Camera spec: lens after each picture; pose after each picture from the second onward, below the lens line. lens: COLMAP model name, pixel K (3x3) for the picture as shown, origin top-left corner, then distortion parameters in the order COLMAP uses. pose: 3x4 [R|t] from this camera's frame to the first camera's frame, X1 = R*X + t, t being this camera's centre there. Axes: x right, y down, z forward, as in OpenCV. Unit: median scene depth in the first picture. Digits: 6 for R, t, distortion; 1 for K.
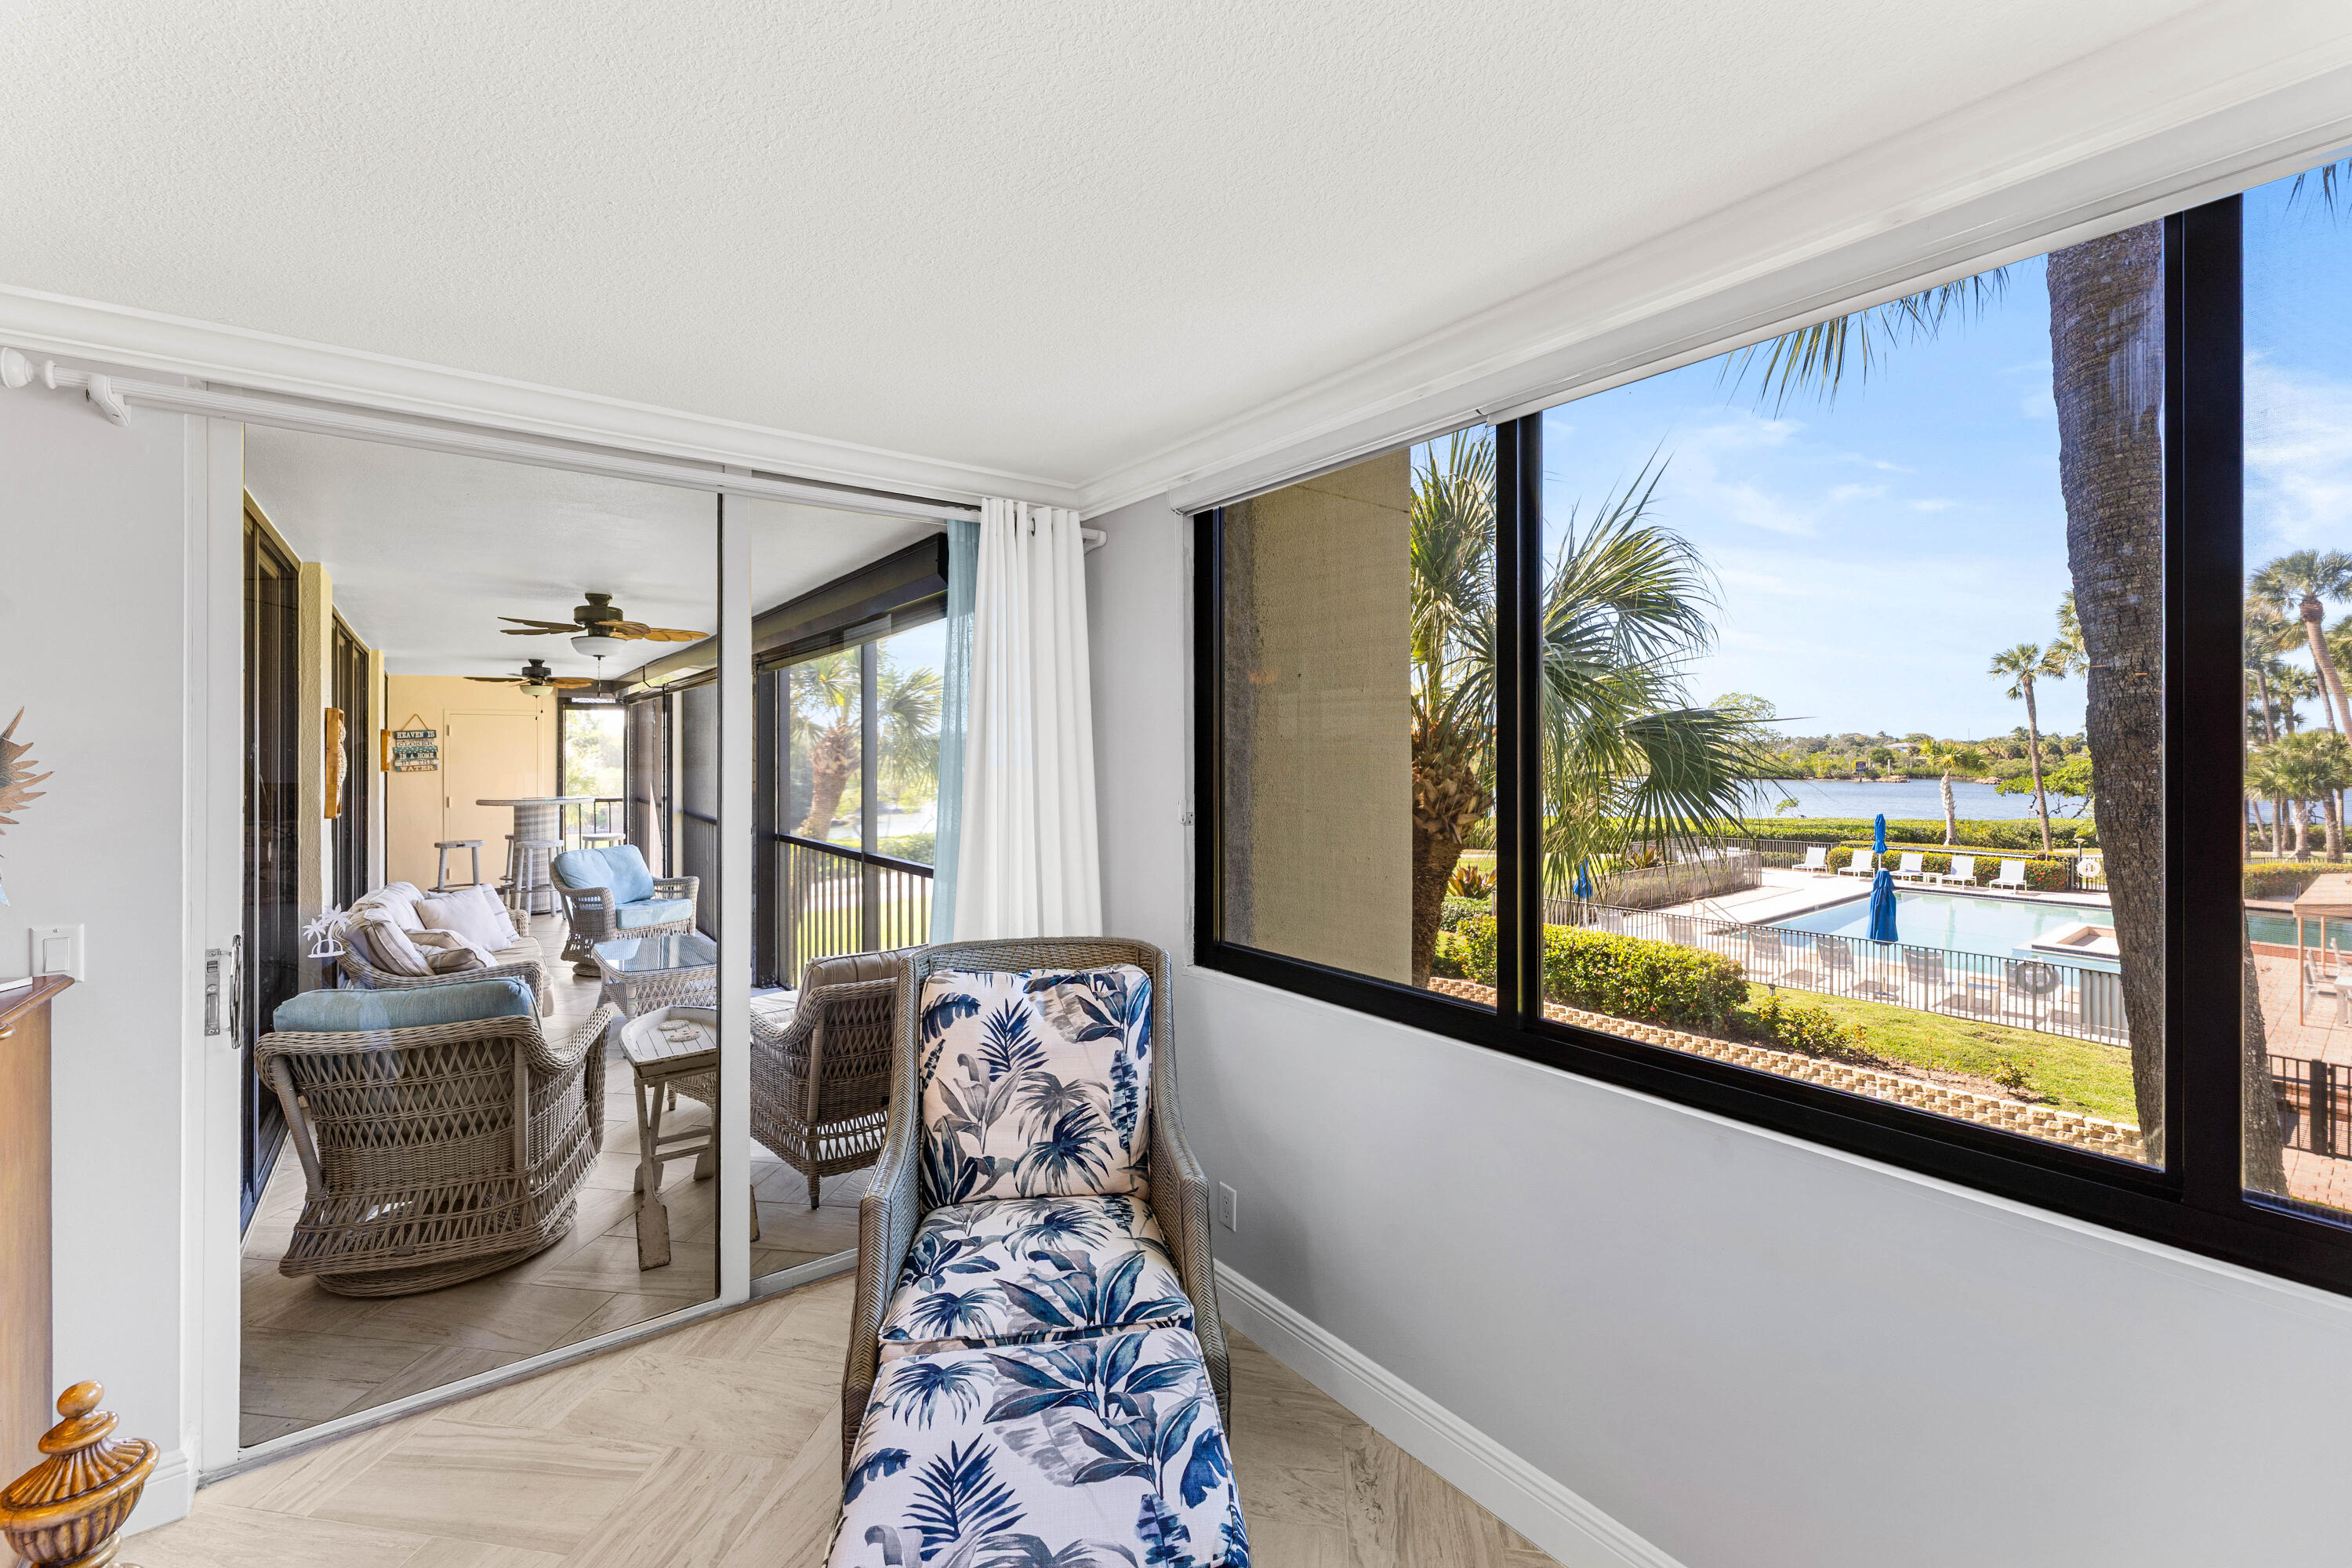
lens RADIAL K [[963.7, 0, 1148.3], [0, 963.7, 759.2], [0, 0, 1]] dist [0.004254, -0.001066]
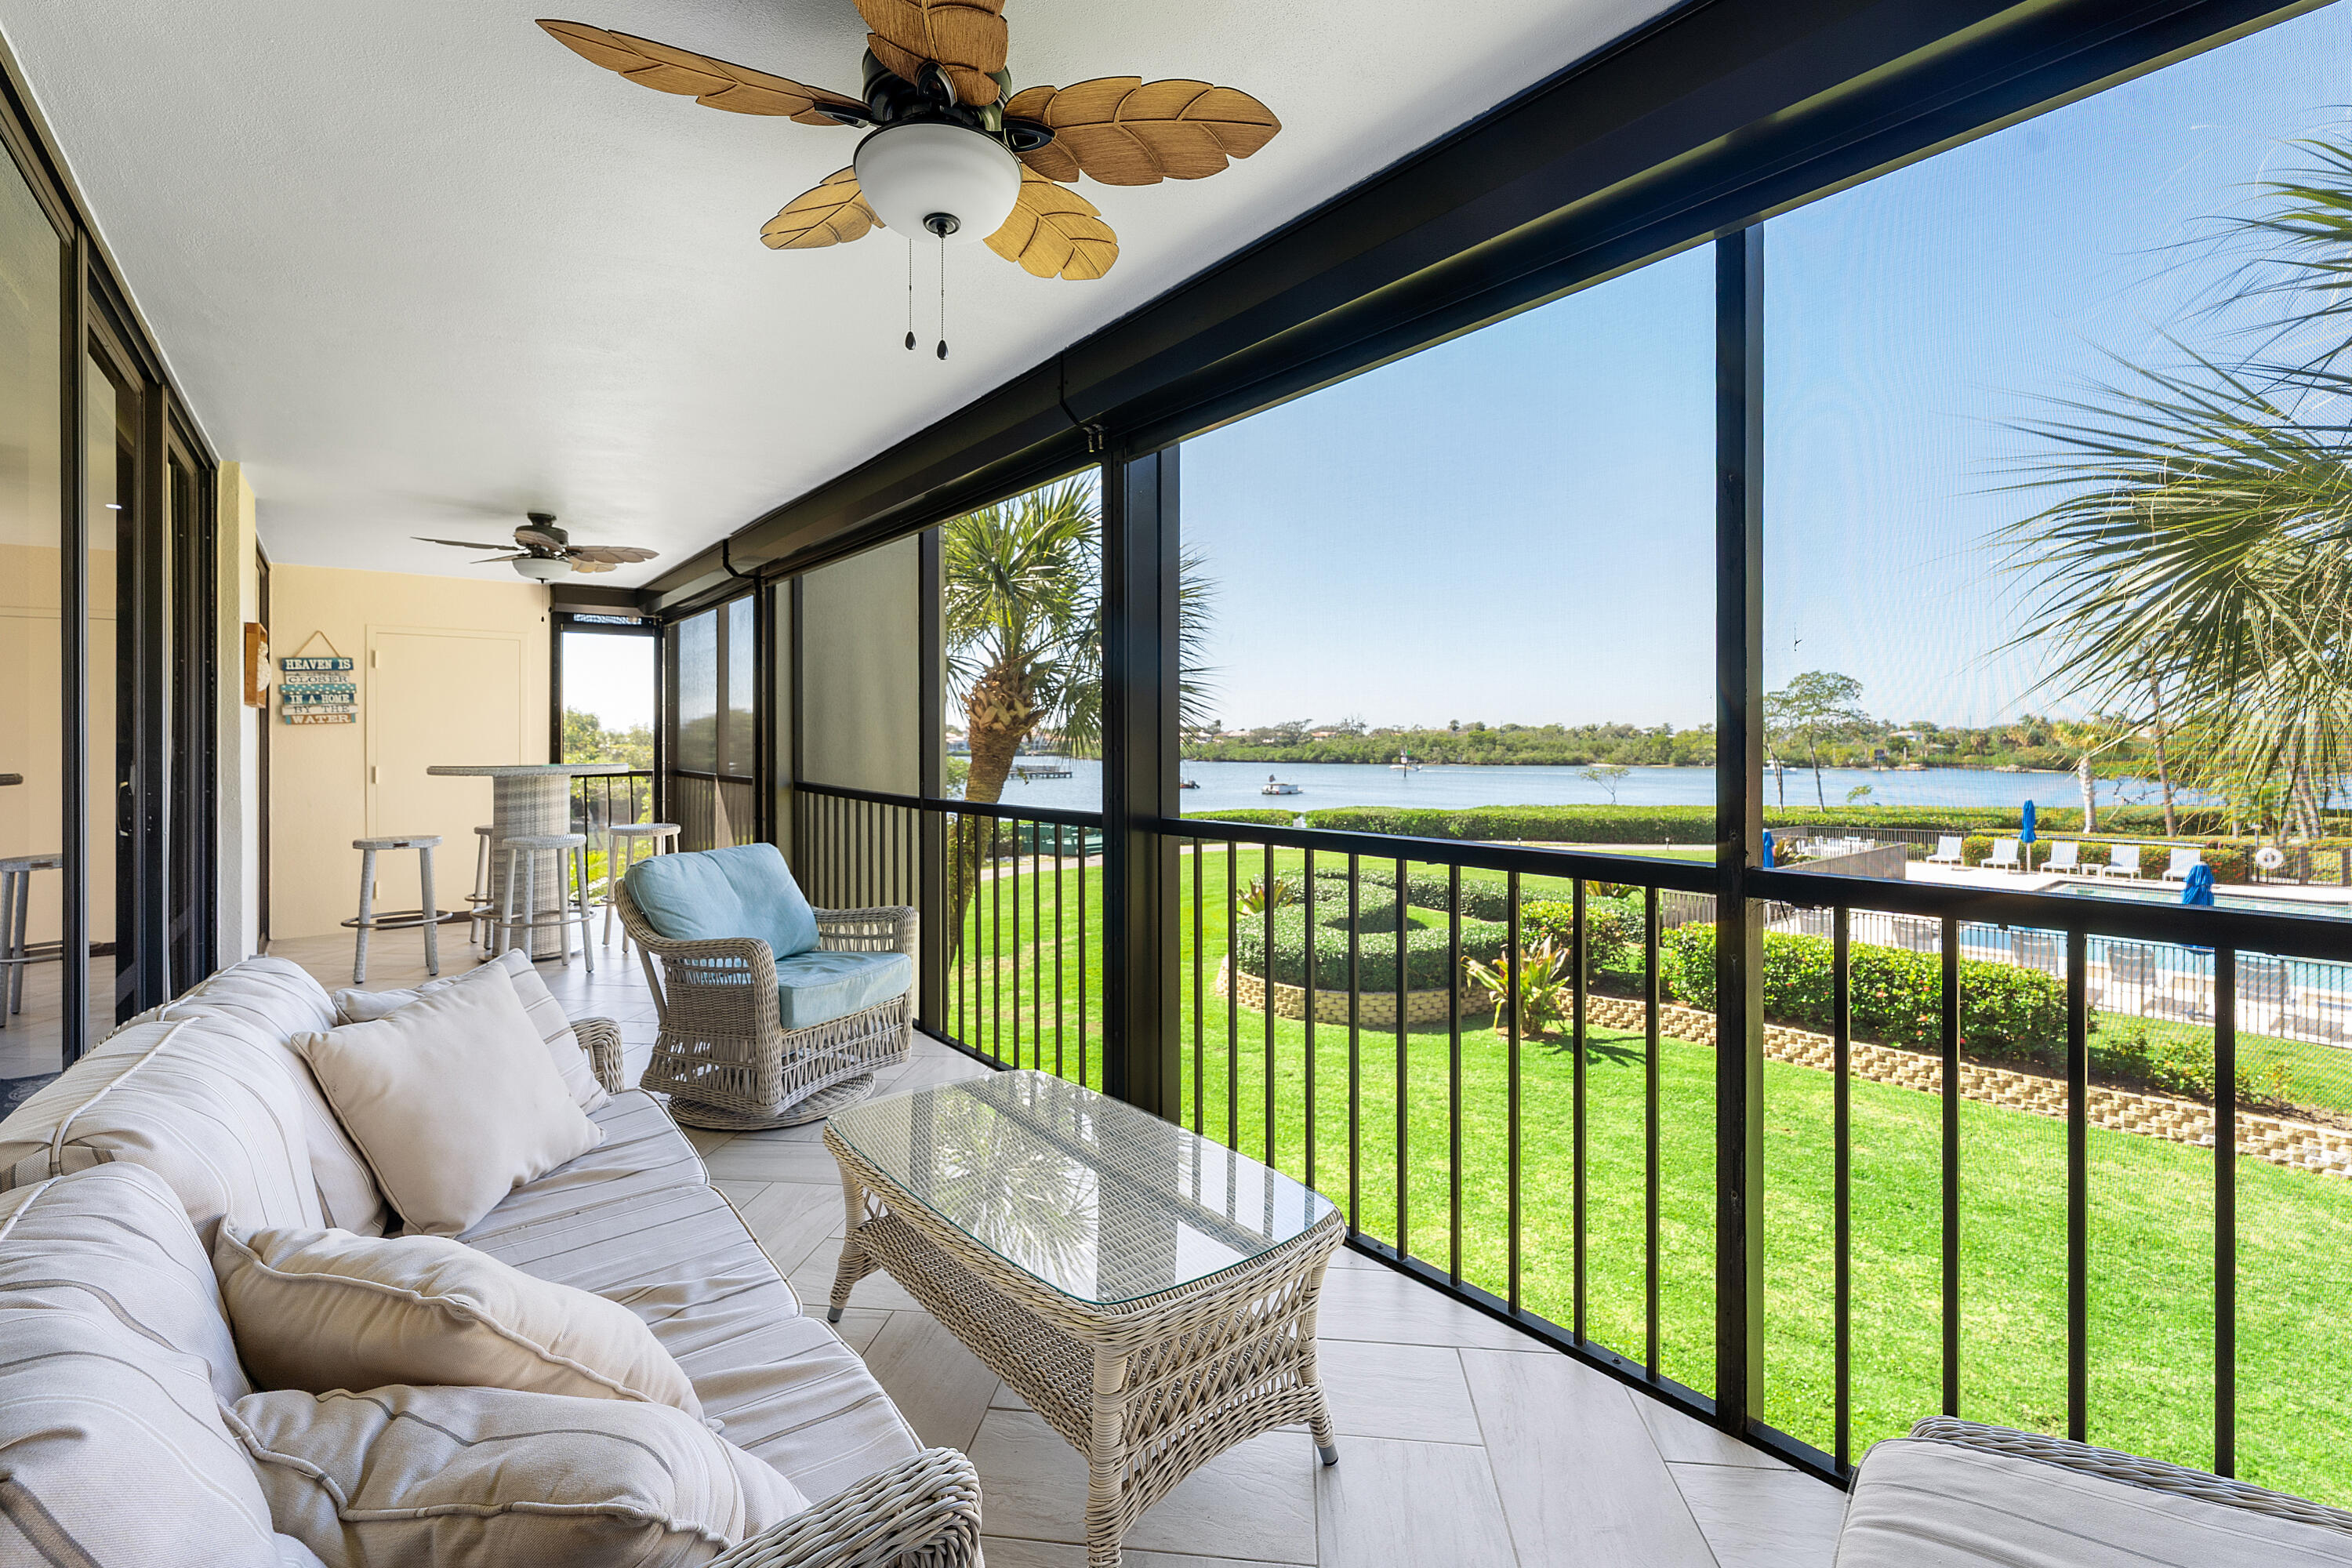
lens RADIAL K [[1006.4, 0, 1185.2], [0, 1006.4, 766.5], [0, 0, 1]] dist [-0.004471, 0.005021]
pose [[0.998467, -0.002716, 0.055292, -0.160911], [0.001835, 0.999871, 0.015972, 0.019551], [-0.055329, -0.015846, 0.998342, 0.217814]]
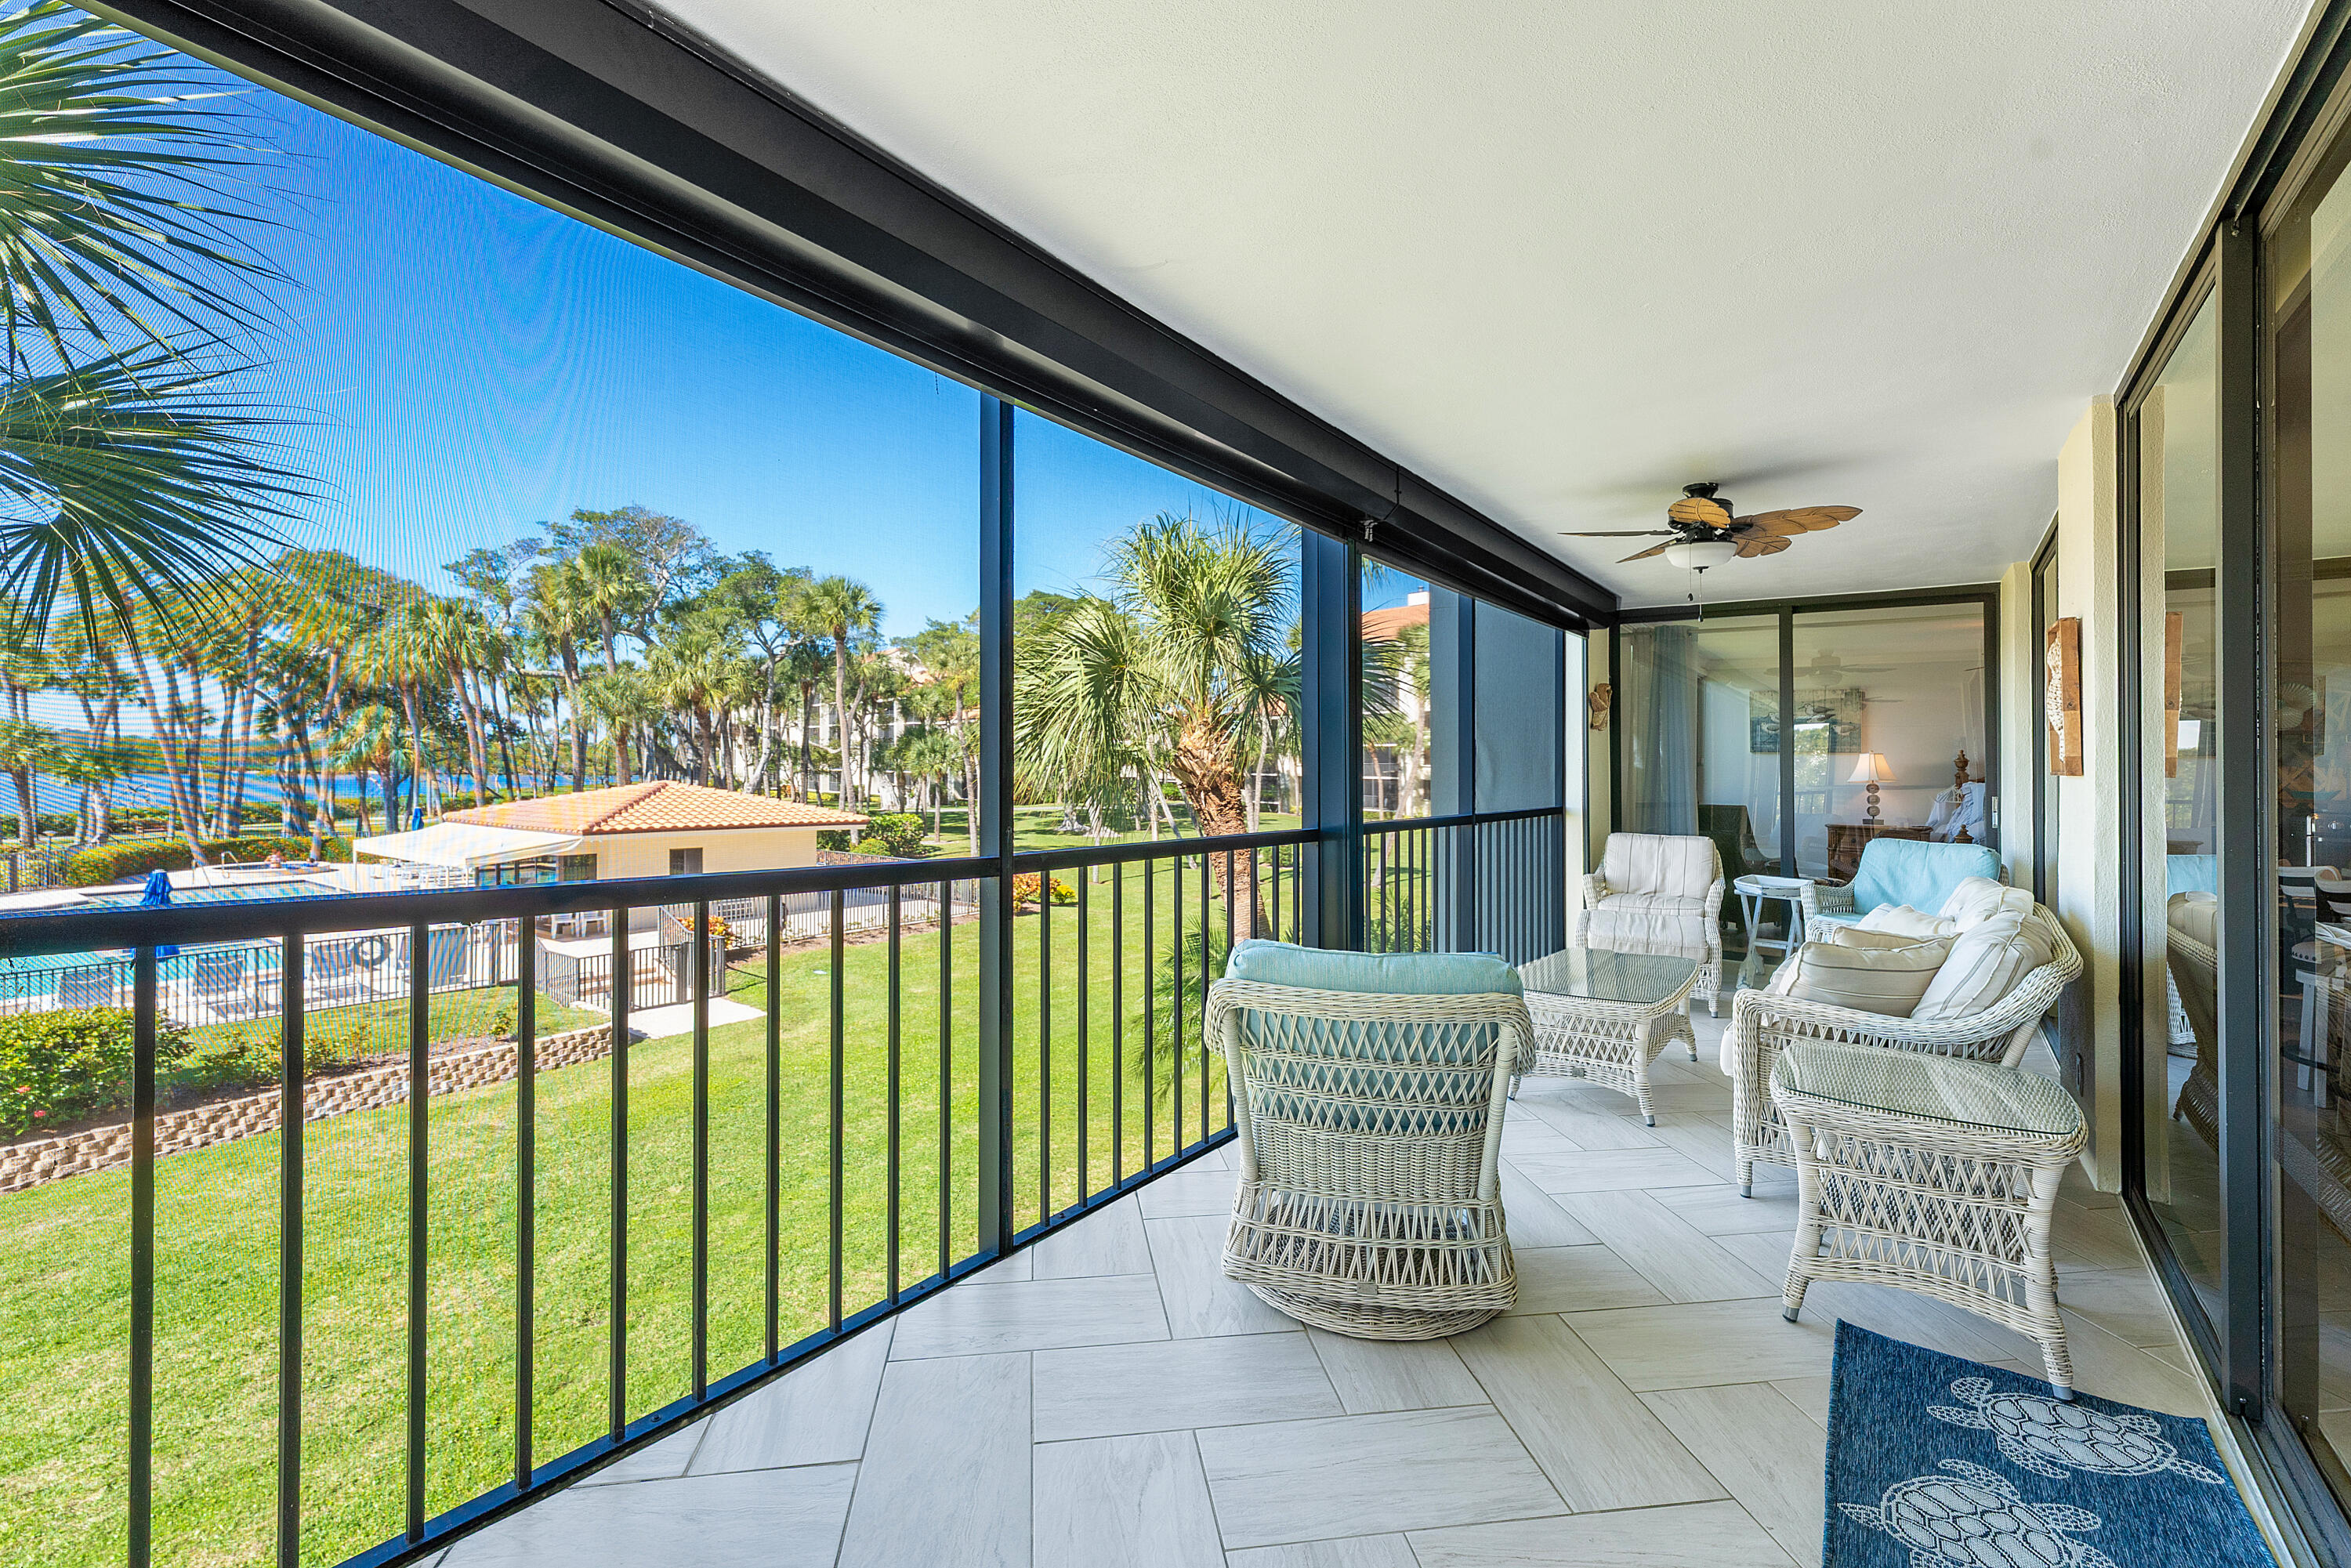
lens RADIAL K [[1005.9, 0, 1191.3], [0, 1005.9, 773.5], [0, 0, 1]] dist [-0.004471, 0.005021]
pose [[-0.320916, -0.008243, 0.947072, -0.364999], [-0.013540, 0.999900, 0.004114, 0.018992], [-0.947011, -0.011503, -0.320995, 0.498735]]
